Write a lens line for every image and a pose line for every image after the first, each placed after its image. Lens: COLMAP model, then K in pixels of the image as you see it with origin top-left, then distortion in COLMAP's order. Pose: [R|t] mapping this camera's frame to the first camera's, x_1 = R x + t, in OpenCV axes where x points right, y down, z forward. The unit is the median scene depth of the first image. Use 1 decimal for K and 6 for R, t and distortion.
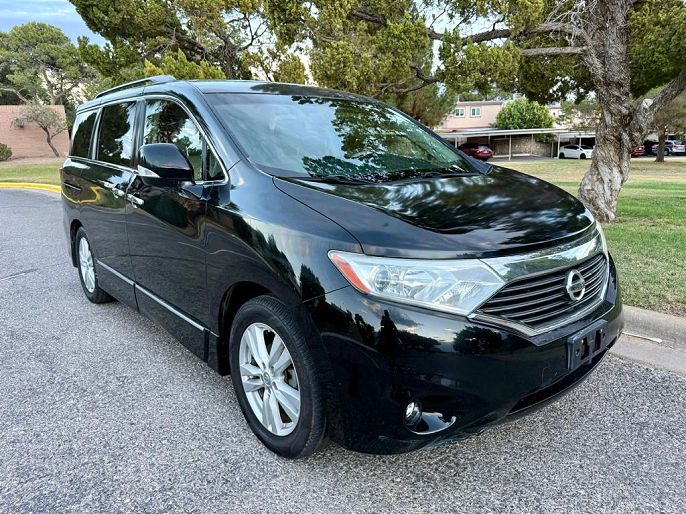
lens RADIAL K [[490.2, 0, 351.6], [0, 490.2, 255.9], [0, 0, 1]] dist [-0.004616, 0.000195]
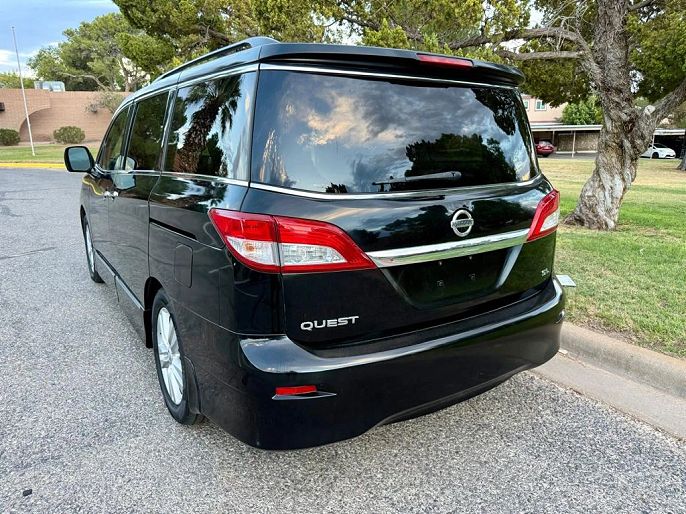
lens RADIAL K [[490.2, 0, 351.6], [0, 490.2, 255.9], [0, 0, 1]] dist [-0.004616, 0.000195]
pose [[0.991334, 0.056141, -0.118769, 0.137599], [-0.053723, 0.998280, 0.023472, -0.013242], [0.119882, -0.016888, 0.992644, -0.033802]]
